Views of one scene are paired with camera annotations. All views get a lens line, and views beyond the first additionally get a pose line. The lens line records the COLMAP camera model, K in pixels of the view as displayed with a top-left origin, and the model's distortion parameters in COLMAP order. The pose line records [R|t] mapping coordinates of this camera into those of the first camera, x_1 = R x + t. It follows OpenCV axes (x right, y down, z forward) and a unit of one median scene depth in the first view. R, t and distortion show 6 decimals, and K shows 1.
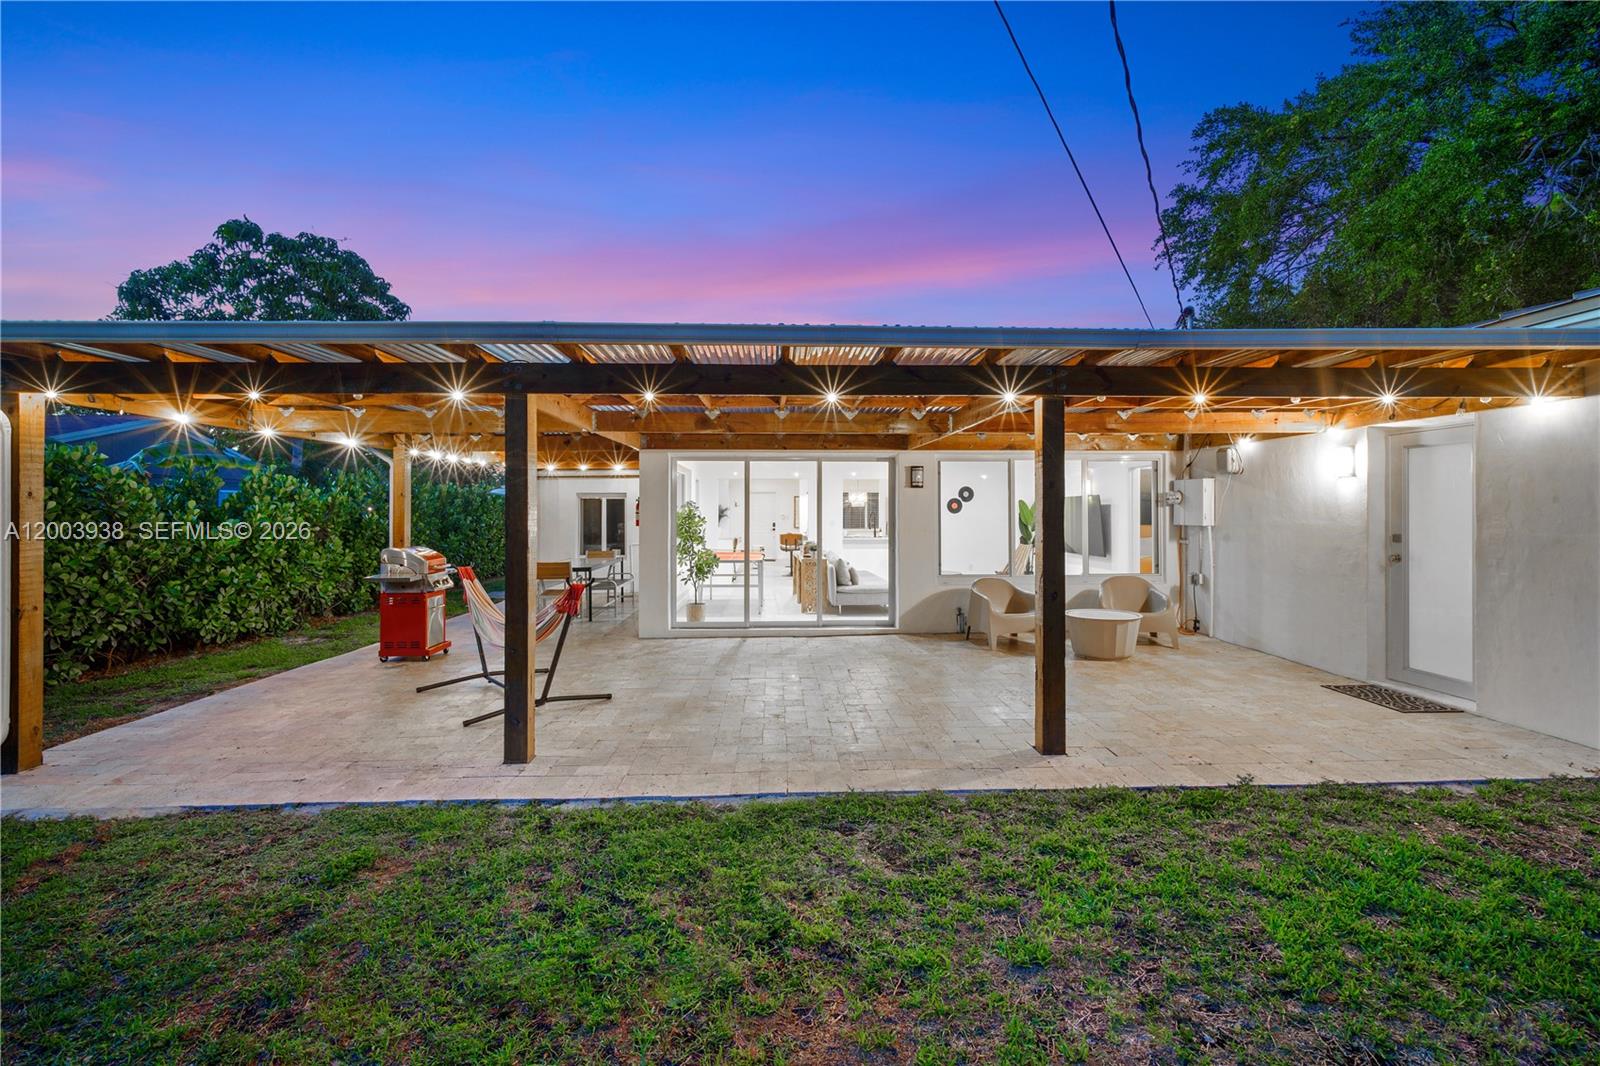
lens RADIAL K [[707.4, 0, 795.8], [0, 707.4, 502.6], [0, 0, 1]] dist [-0.001878, -0.000088]
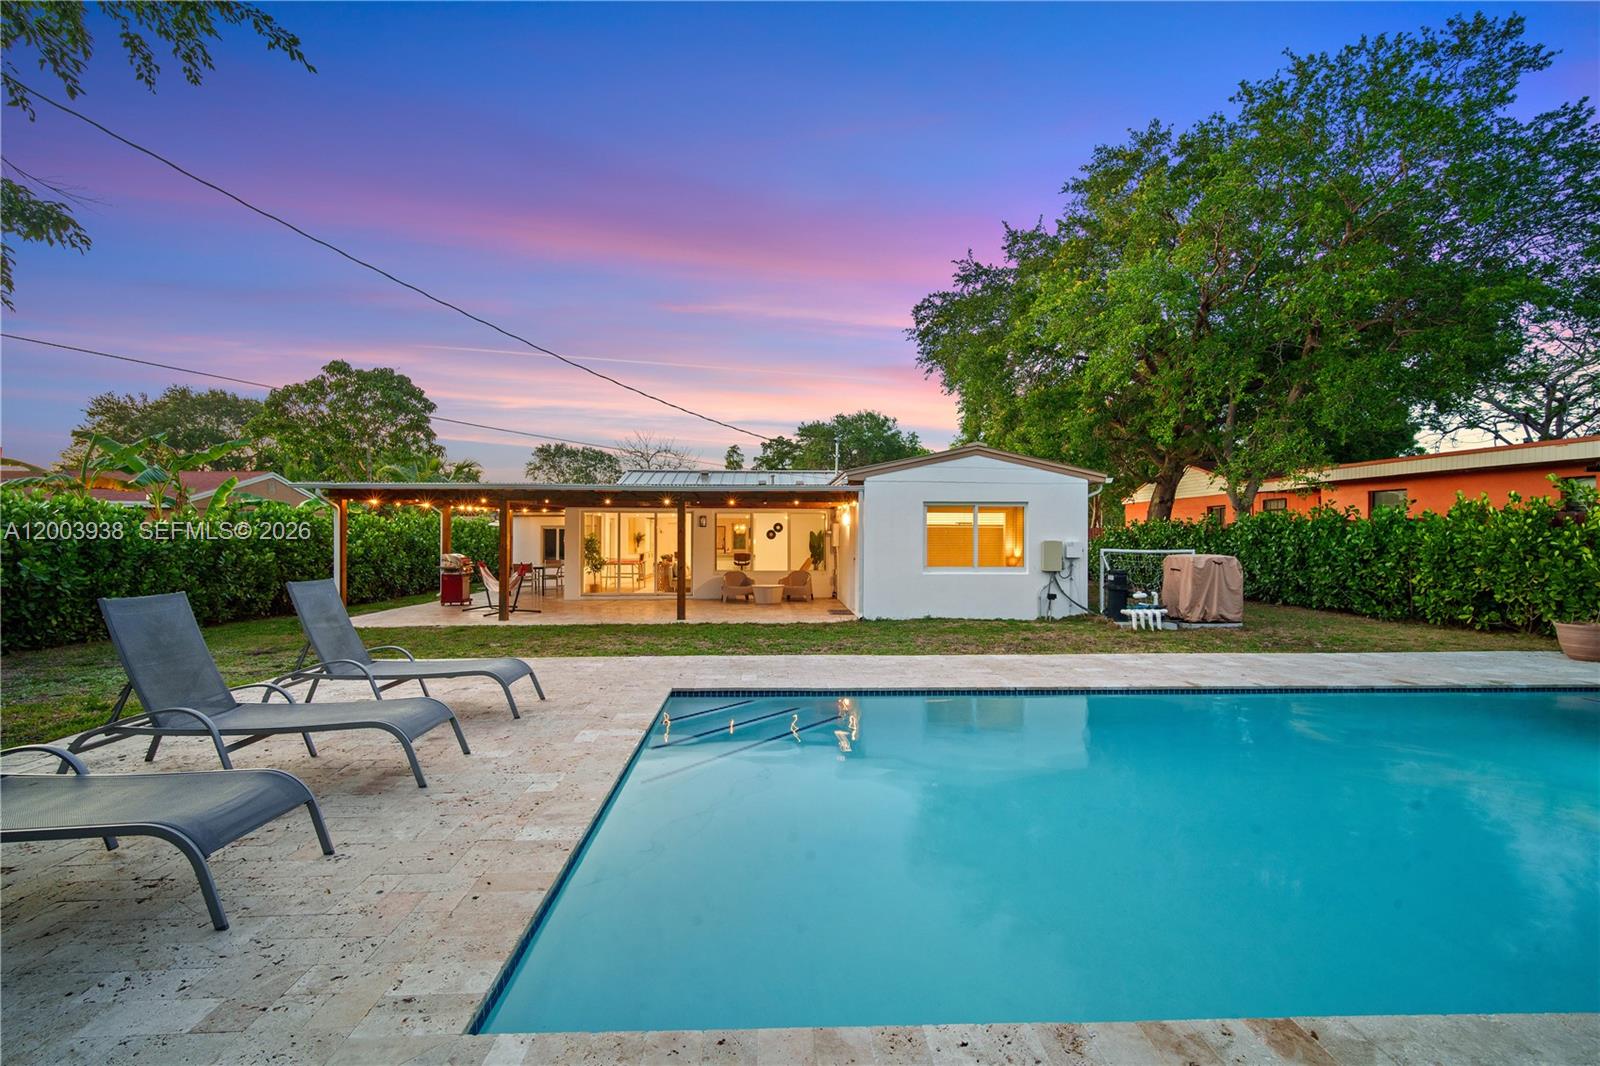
lens RADIAL K [[690.9, 0, 801.9], [0, 690.9, 522.5], [0, 0, 1]] dist [0.002058, 0.000083]
pose [[0.999509, 0.007495, 0.030417, 0.392368], [-0.007459, 0.999971, -0.001291, -0.035311], [-0.030426, 0.001064, 0.999536, -0.997663]]
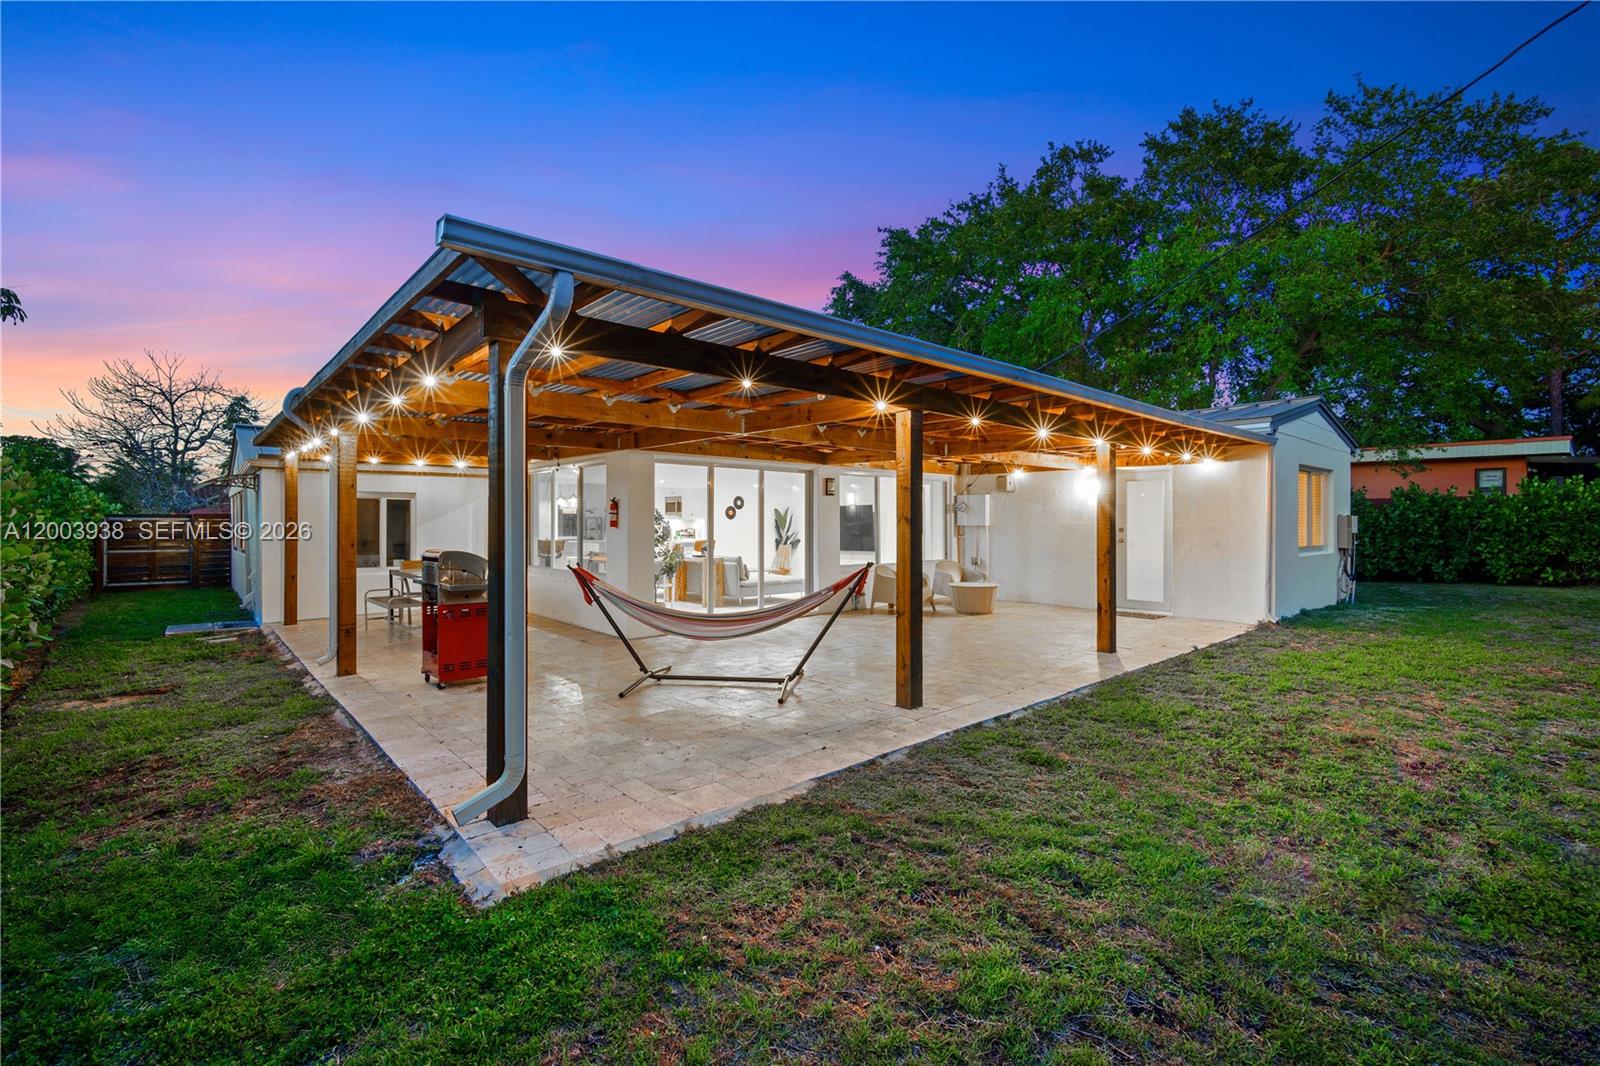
lens RADIAL K [[690.9, 0, 801.9], [0, 690.9, 522.5], [0, 0, 1]] dist [0.002058, 0.000083]
pose [[0.773624, 0.001820, 0.633642, -0.631416], [-0.008963, 0.999927, 0.008072, 0.016409], [-0.633581, -0.011924, 0.773584, 0.090432]]
